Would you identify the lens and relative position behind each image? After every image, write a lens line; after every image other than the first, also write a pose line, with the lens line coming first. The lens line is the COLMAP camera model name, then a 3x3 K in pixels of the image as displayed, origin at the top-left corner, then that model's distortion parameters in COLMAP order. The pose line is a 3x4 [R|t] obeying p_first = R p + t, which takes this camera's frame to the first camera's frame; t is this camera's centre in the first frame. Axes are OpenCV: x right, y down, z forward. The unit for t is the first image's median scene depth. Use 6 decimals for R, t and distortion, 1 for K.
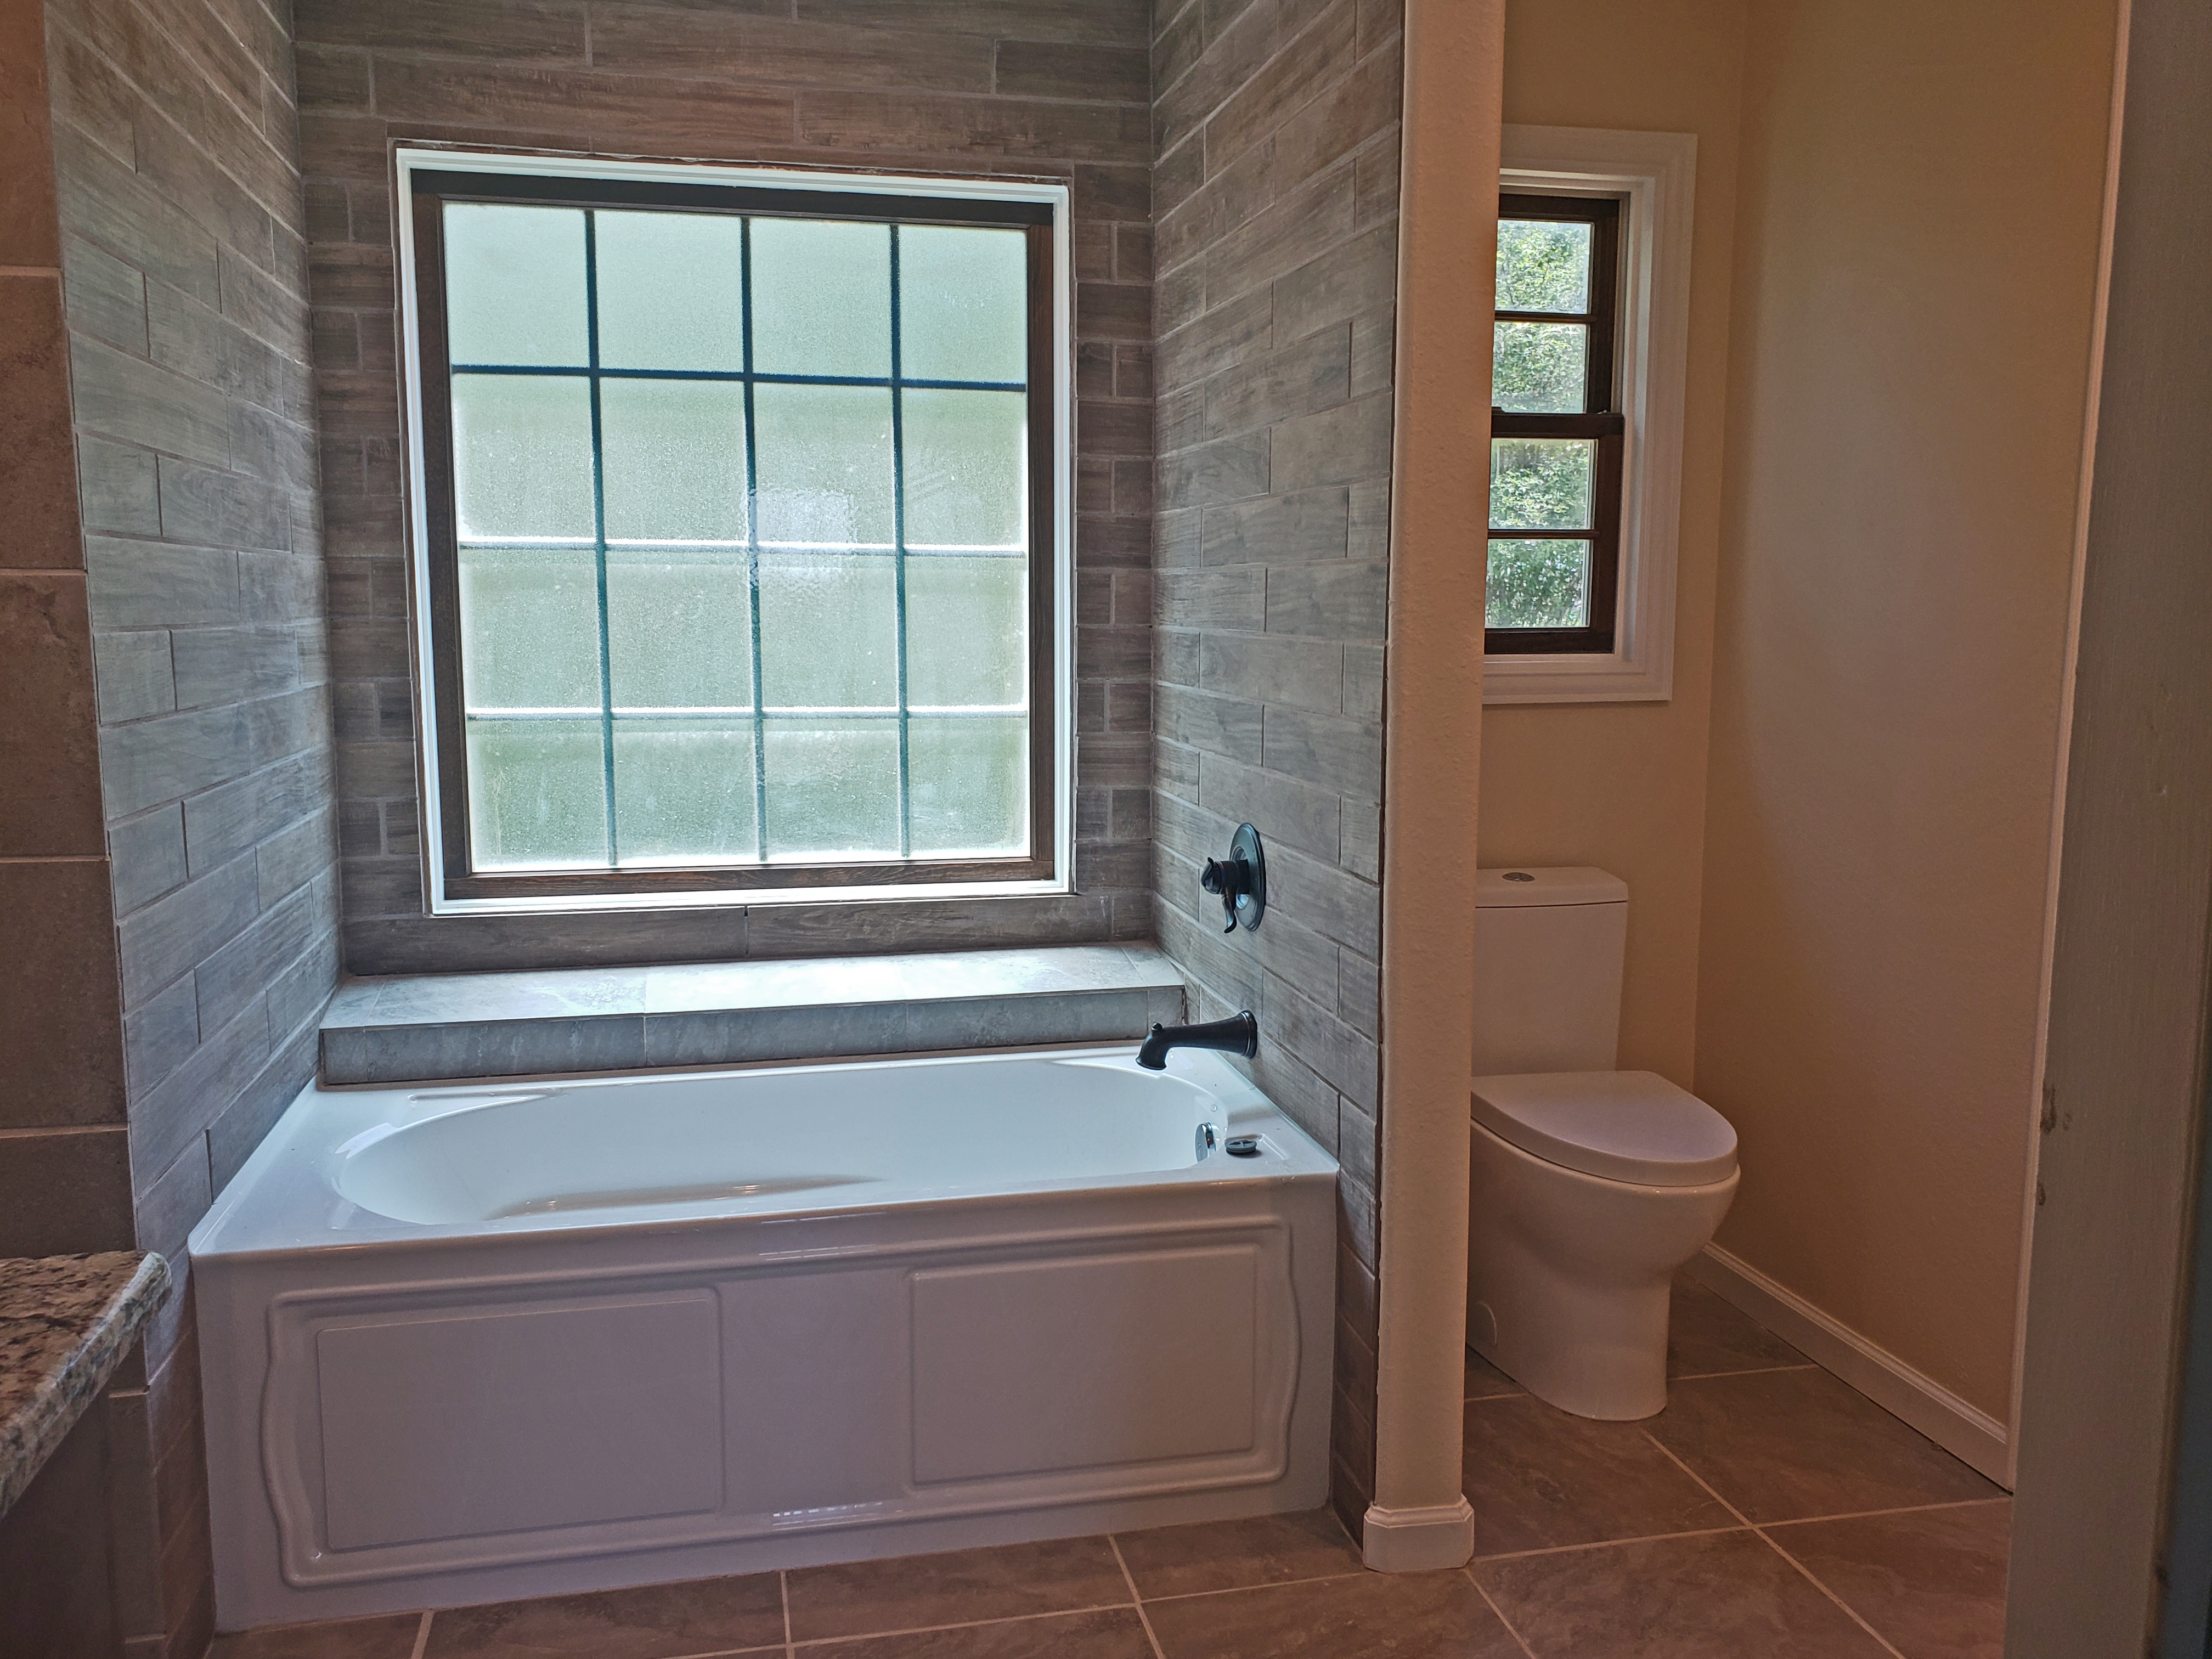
lens RADIAL K [[1748.1, 0, 1106.1], [0, 1748.1, 827.8], [0, 0, 1]] dist [0.035340, -0.033382]
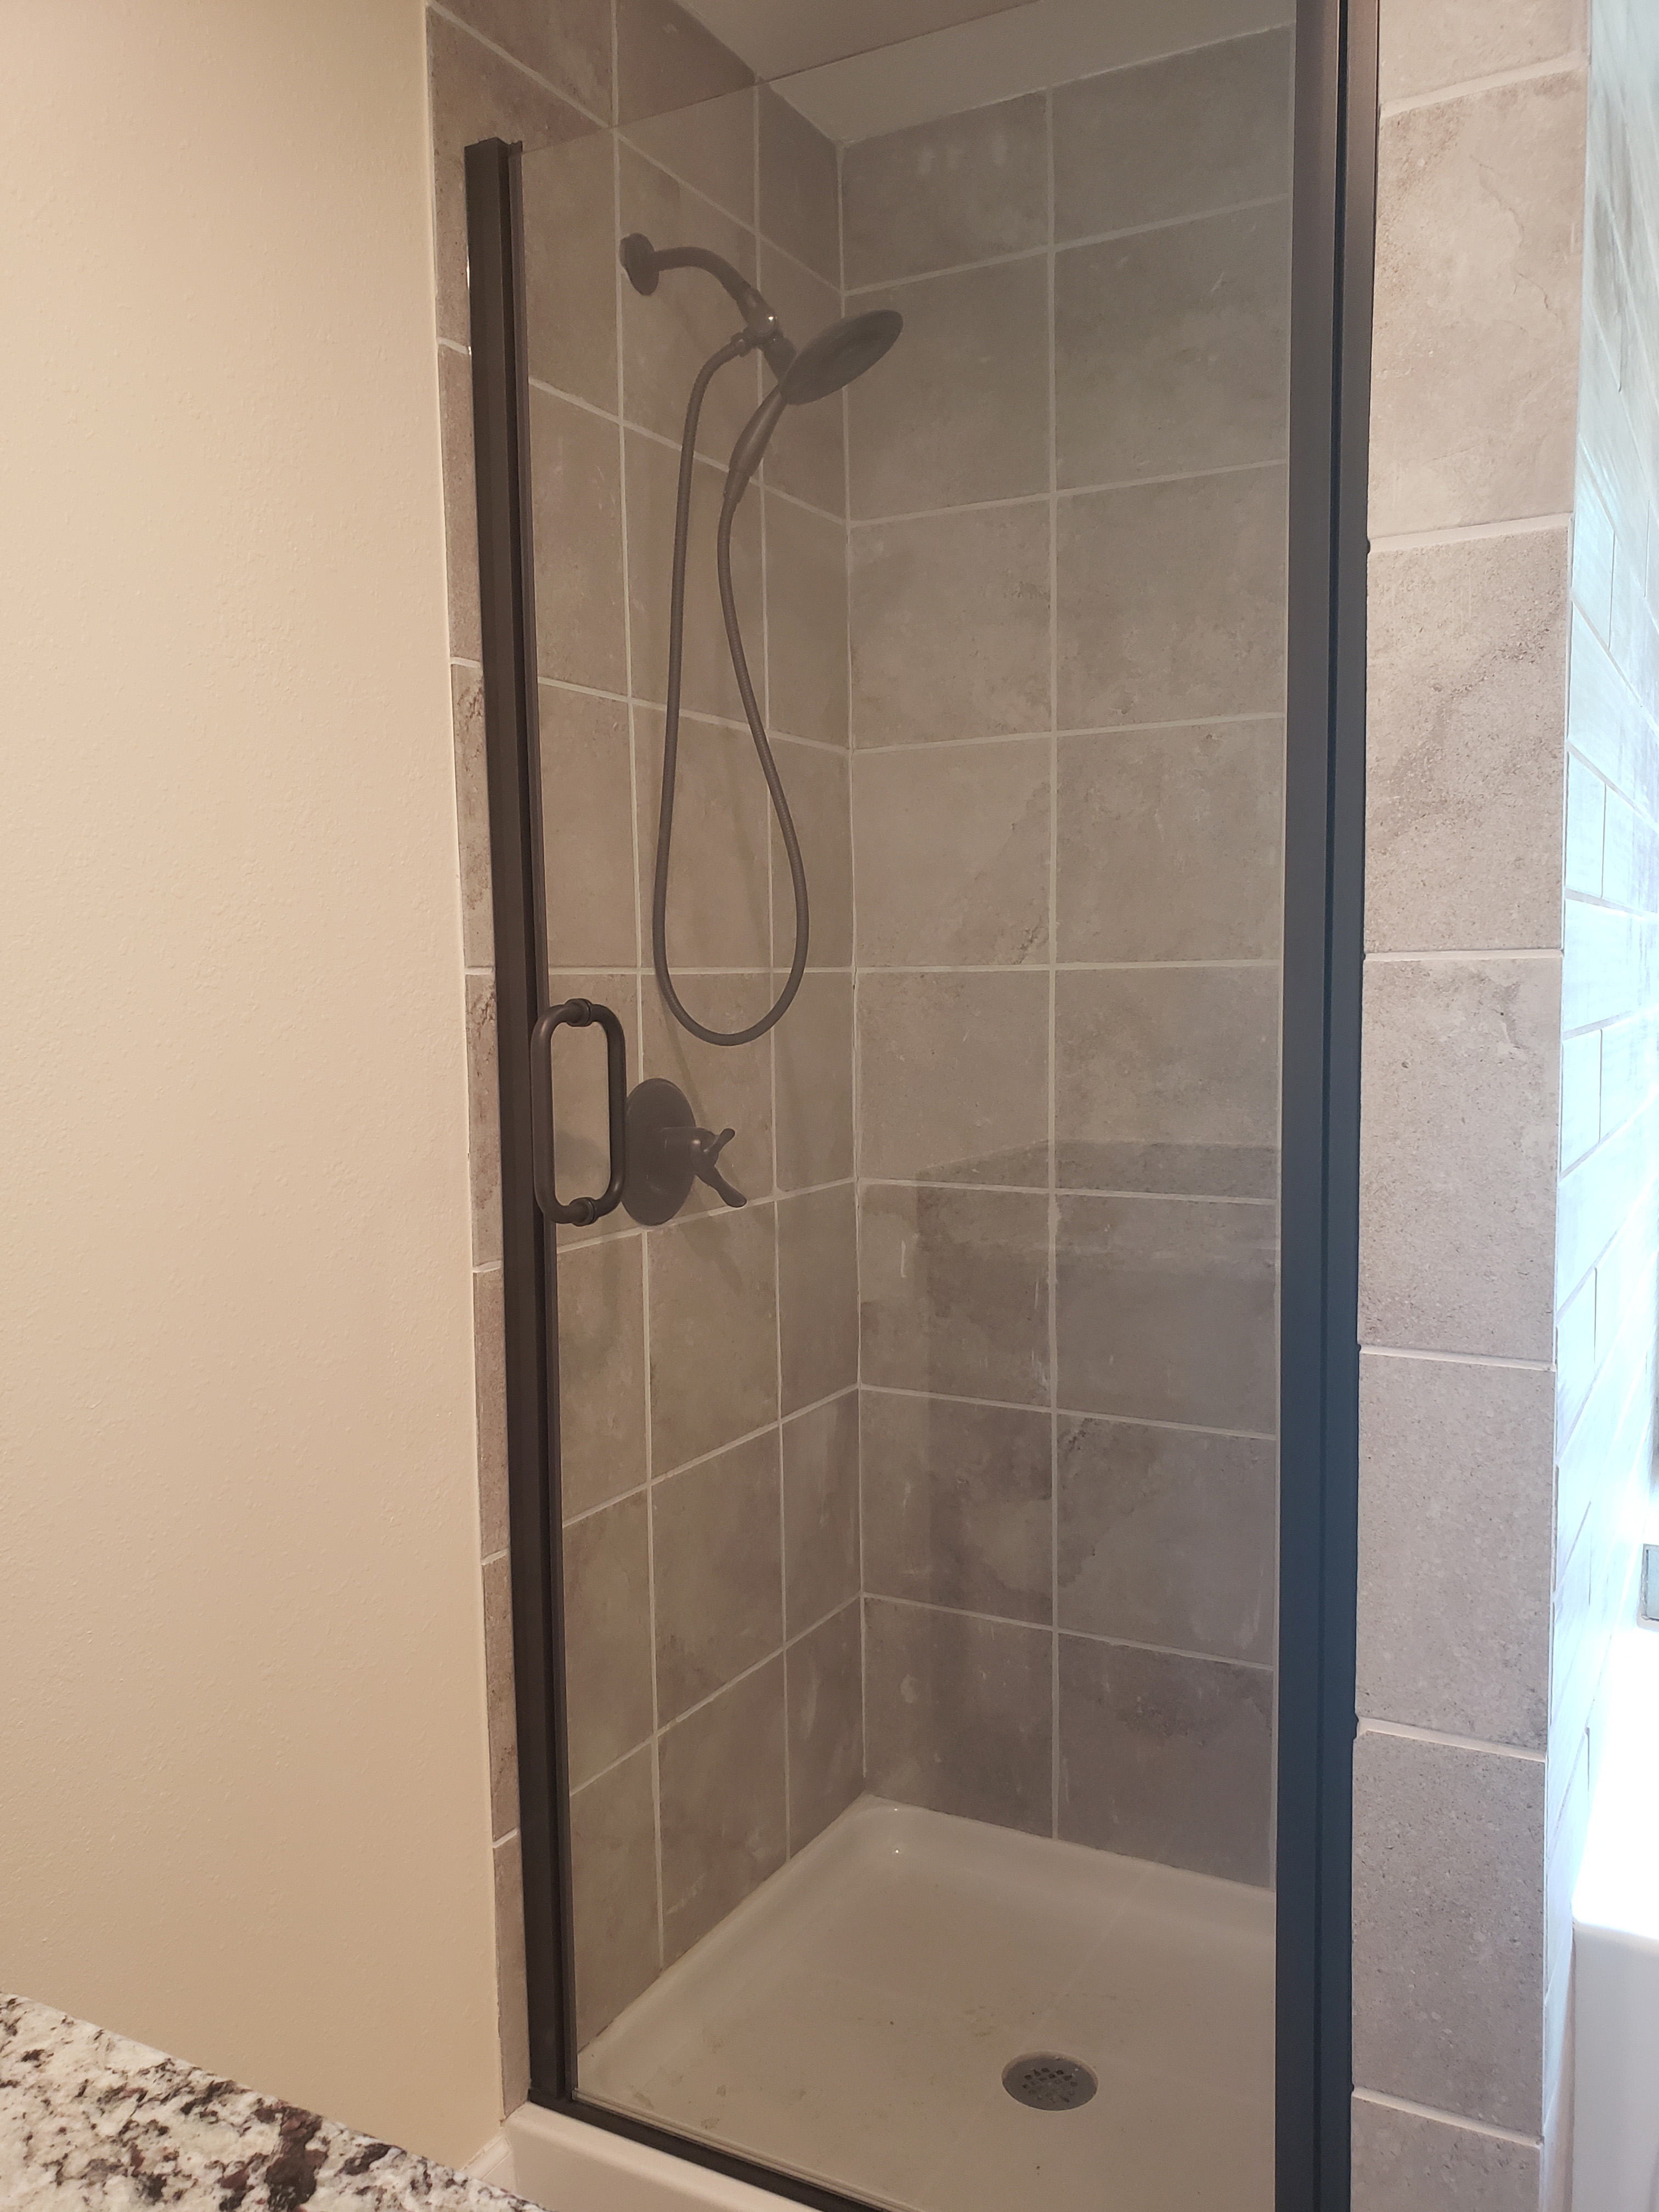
lens RADIAL K [[1748.1, 0, 839.5], [0, 1748.1, 1125.0], [0, 0, 1]] dist [0.035340, -0.033382]
pose [[0.759008, 0.047300, -0.649361, -0.342615], [-0.071671, 0.997366, -0.011124, -0.050069], [0.647124, 0.054983, 0.760399, 0.298307]]
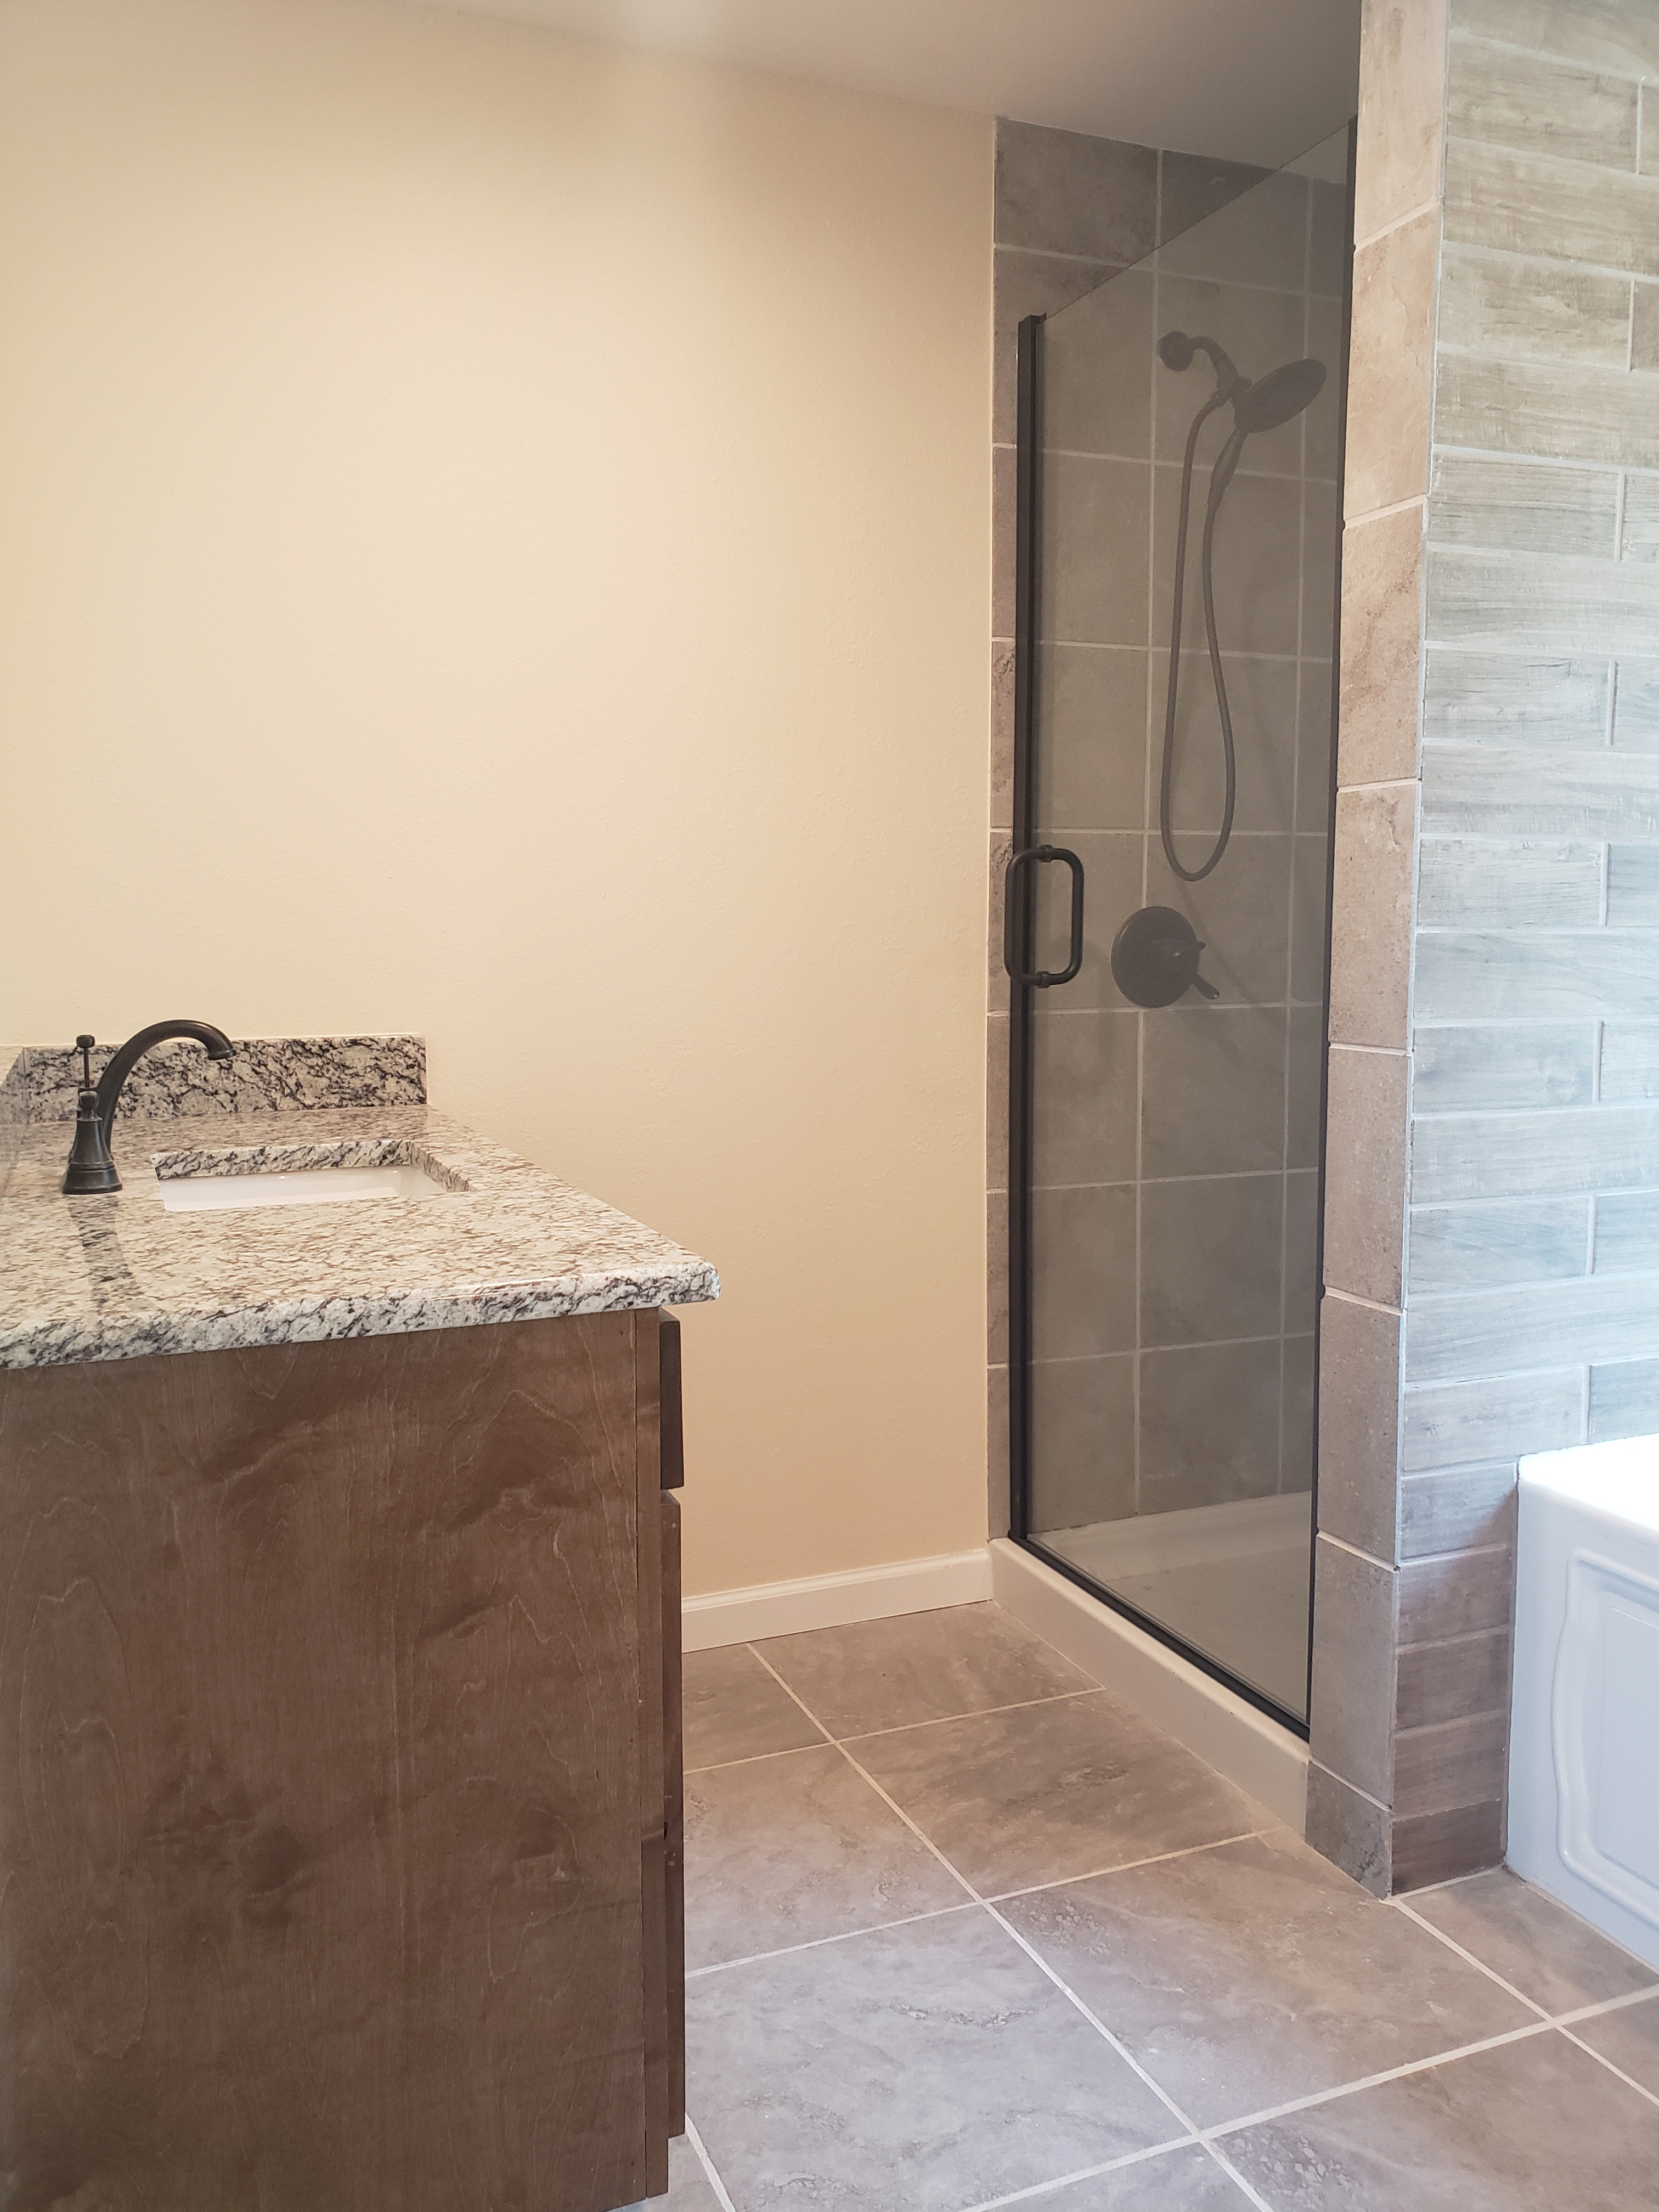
lens RADIAL K [[1748.1, 0, 820.9], [0, 1748.1, 1110.4], [0, 0, 1]] dist [0.035340, -0.033382]
pose [[0.173844, 0.105731, -0.979081, 0.406882], [-0.125463, 0.988496, 0.084471, 0.006142], [0.976748, 0.108154, 0.185109, 0.472334]]
